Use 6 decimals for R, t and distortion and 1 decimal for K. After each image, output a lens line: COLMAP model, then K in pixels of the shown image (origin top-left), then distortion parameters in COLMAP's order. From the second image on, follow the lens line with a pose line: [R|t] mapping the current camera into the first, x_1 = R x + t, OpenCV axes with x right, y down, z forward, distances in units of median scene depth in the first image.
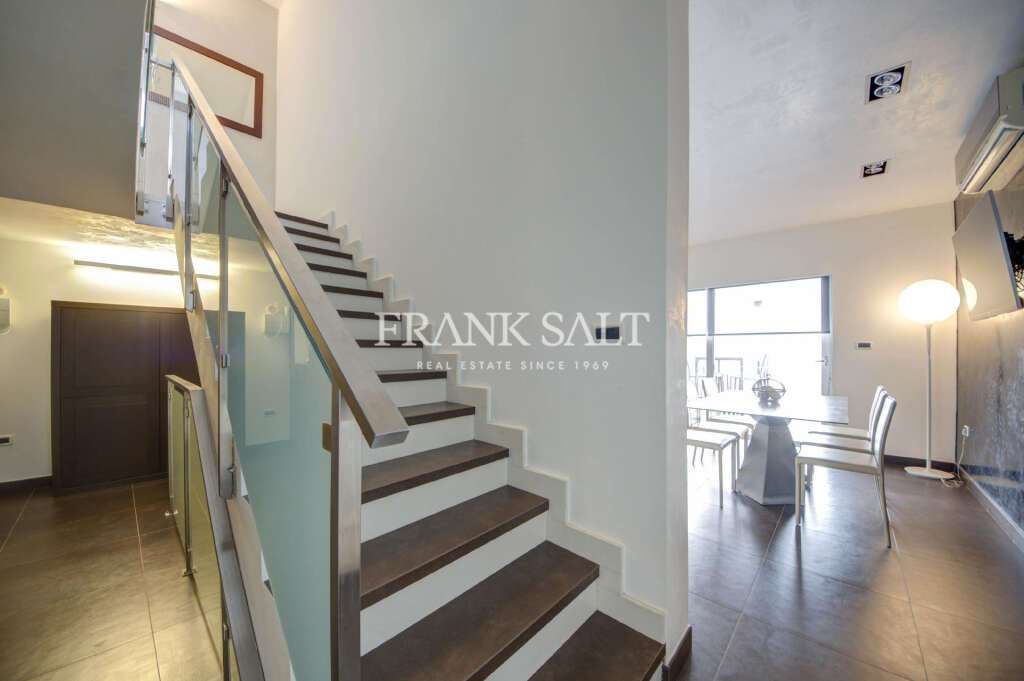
lens RADIAL K [[367.4, 0, 514.6], [0, 367.4, 343.0], [0, 0, 1]] dist [-0.000770, -0.006677]
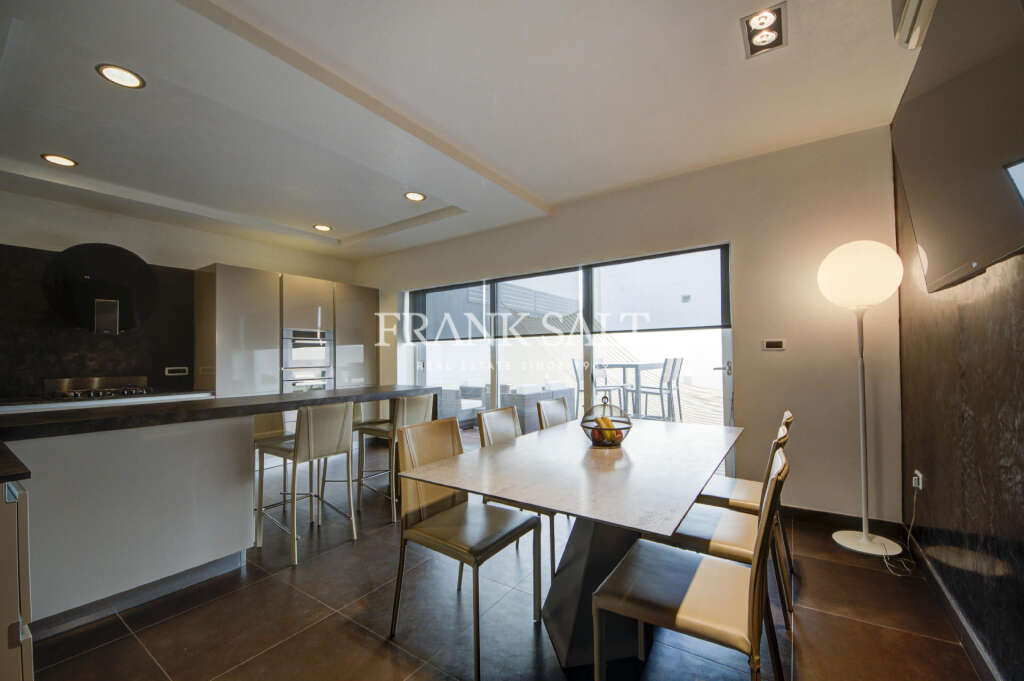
lens RADIAL K [[412.9, 0, 512.0], [0, 412.9, 340.5], [0, 0, 1]] dist [0.000787, -0.000029]
pose [[0.990582, -0.009065, 0.136619, 0.407857], [0.011023, 0.999847, -0.013577, 0.003477], [-0.136475, 0.014955, 0.990531, 0.339509]]
